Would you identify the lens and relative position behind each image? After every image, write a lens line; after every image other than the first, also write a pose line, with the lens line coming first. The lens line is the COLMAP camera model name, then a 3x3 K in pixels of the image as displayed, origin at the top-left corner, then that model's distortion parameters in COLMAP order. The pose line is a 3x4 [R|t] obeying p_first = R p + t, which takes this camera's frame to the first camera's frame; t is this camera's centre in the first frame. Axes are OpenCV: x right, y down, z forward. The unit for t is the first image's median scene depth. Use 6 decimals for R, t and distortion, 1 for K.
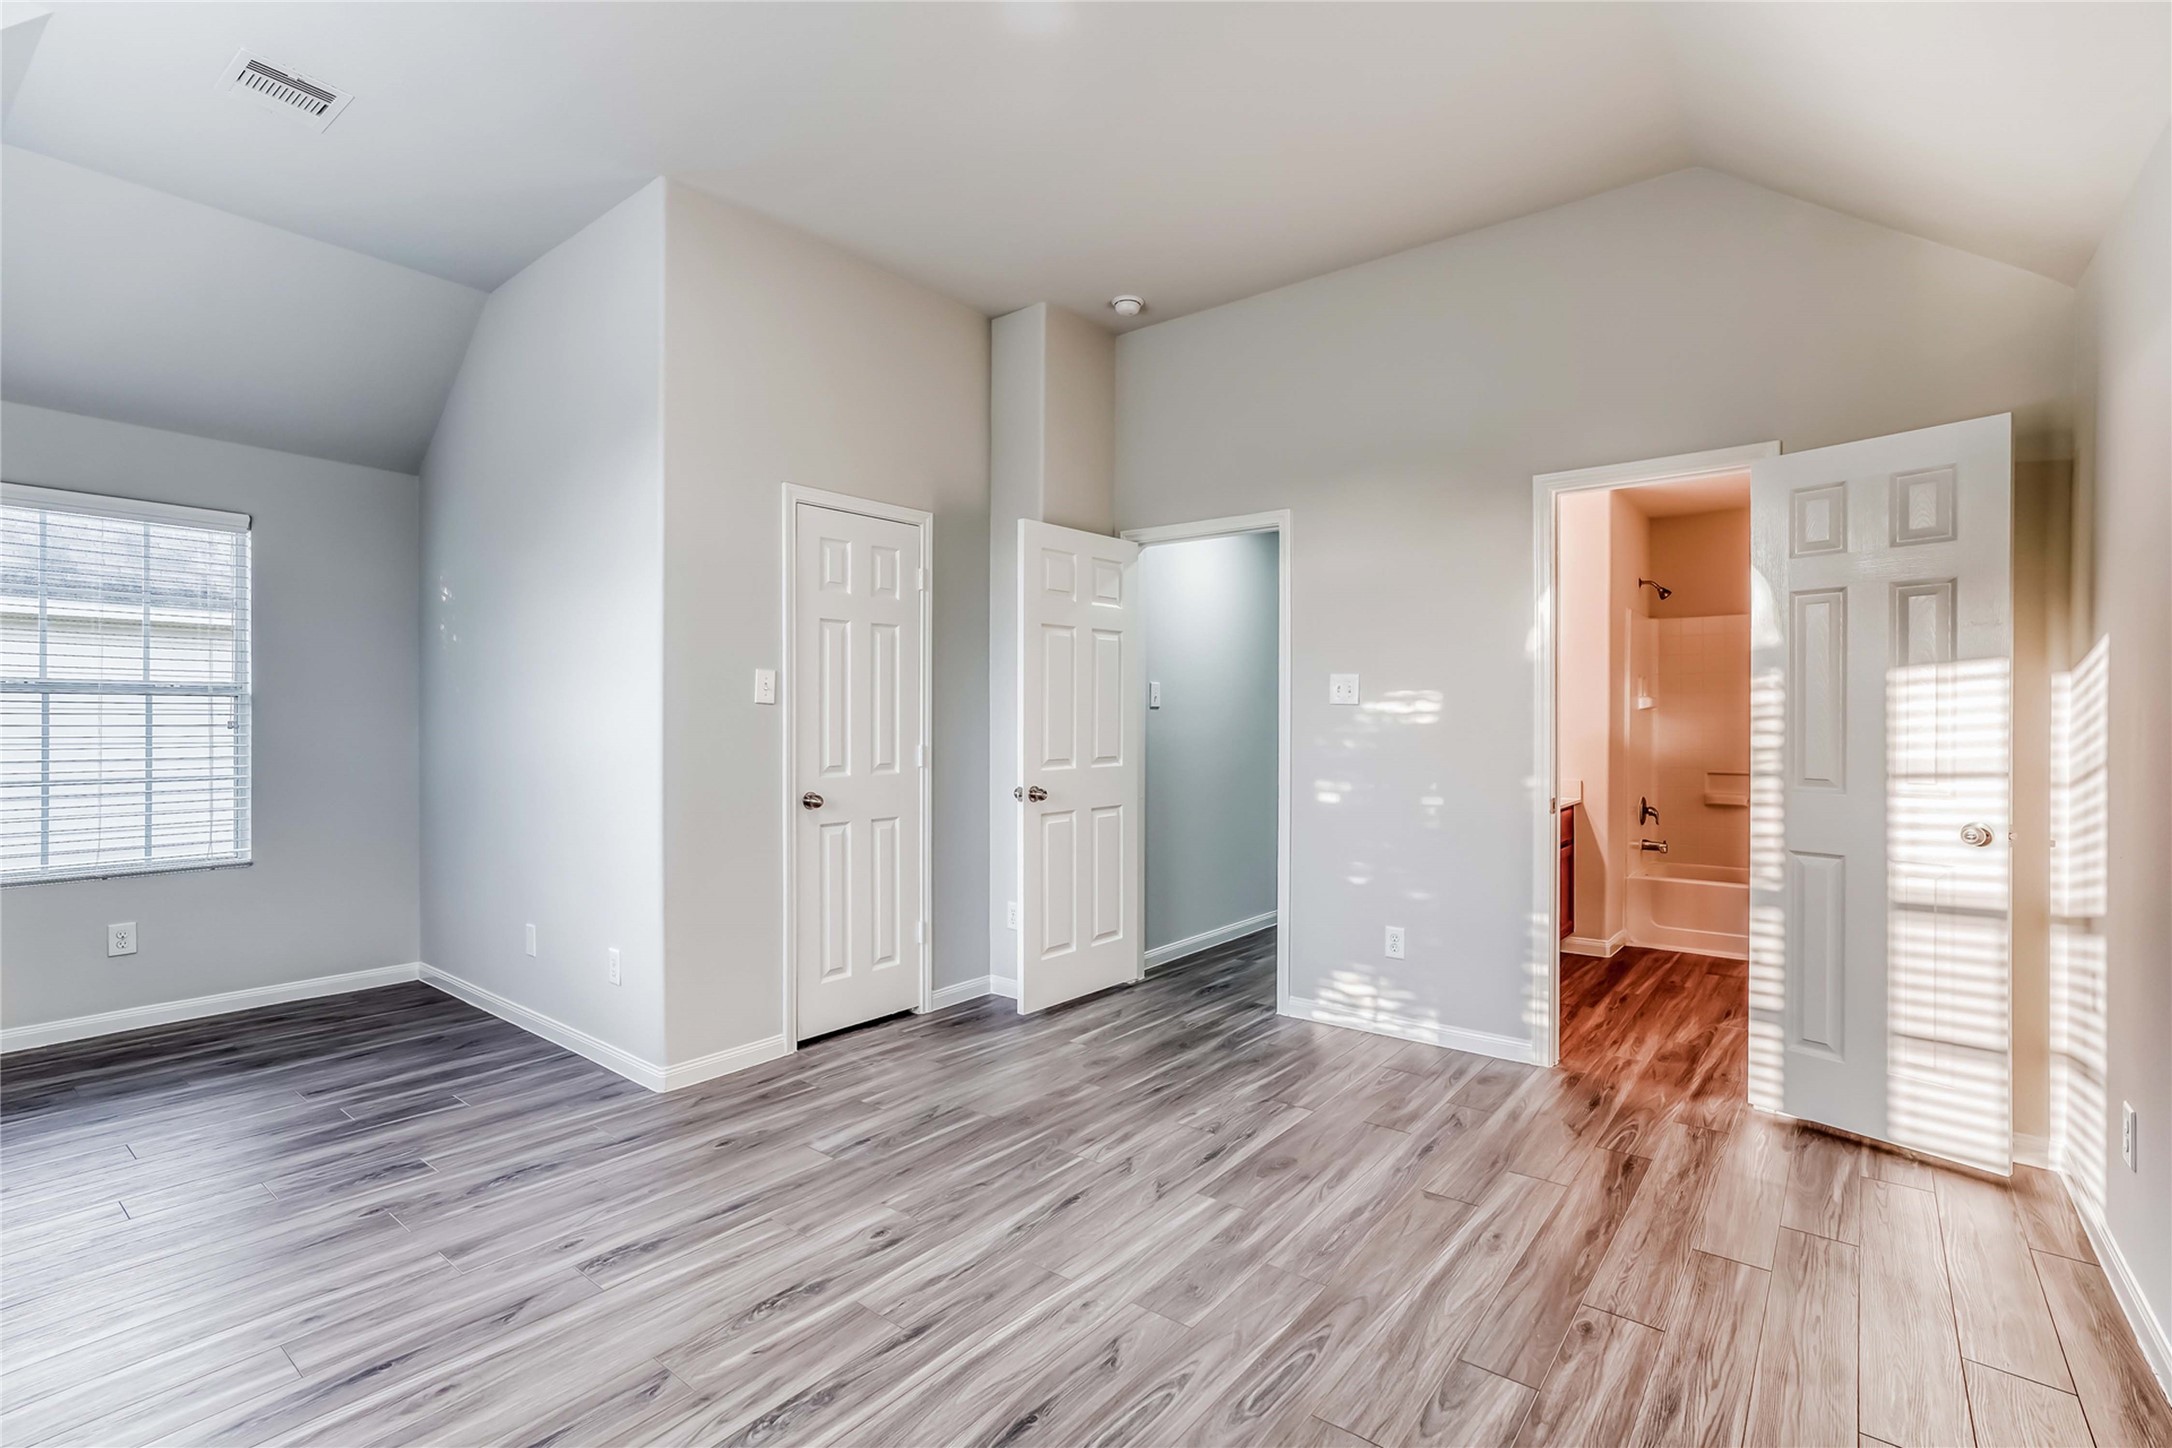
lens RADIAL K [[994.9, 0, 1086.0], [0, 994.9, 724.0], [0, 0, 1]] dist [-0.001958, 0.000109]
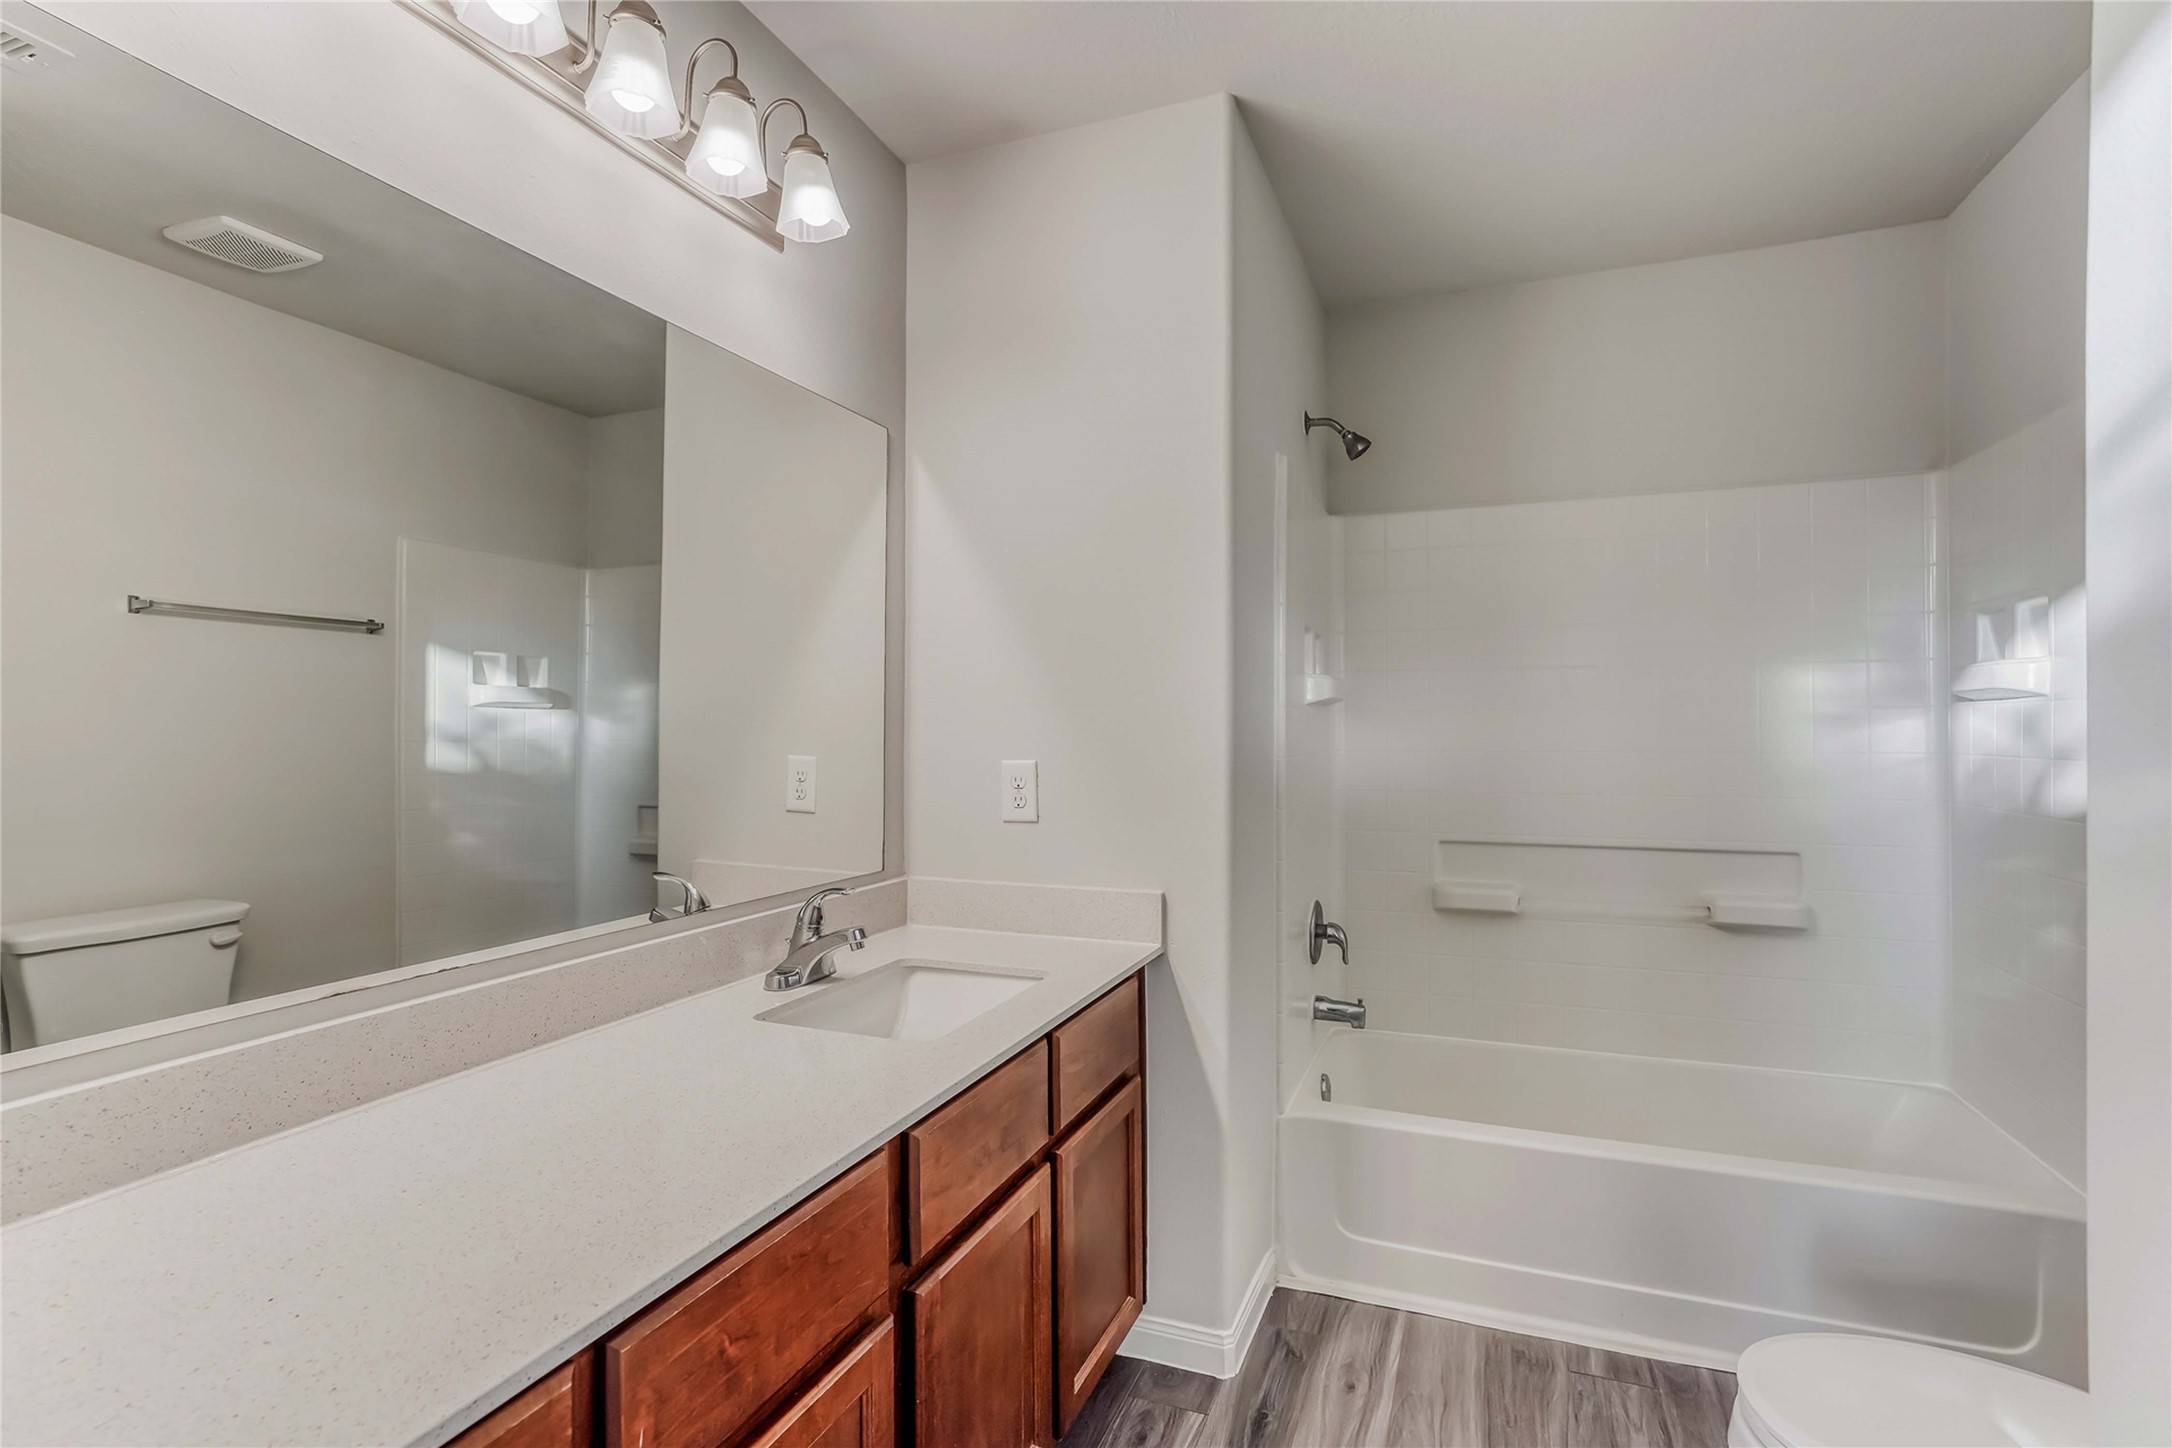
lens RADIAL K [[994.9, 0, 1086.0], [0, 994.9, 724.0], [0, 0, 1]] dist [-0.001958, 0.000109]
pose [[0.960255, 0.001683, 0.279118, 0.325246], [0.001893, 0.999920, -0.012543, -0.000630], [-0.279117, 0.012573, 0.960175, 0.579248]]
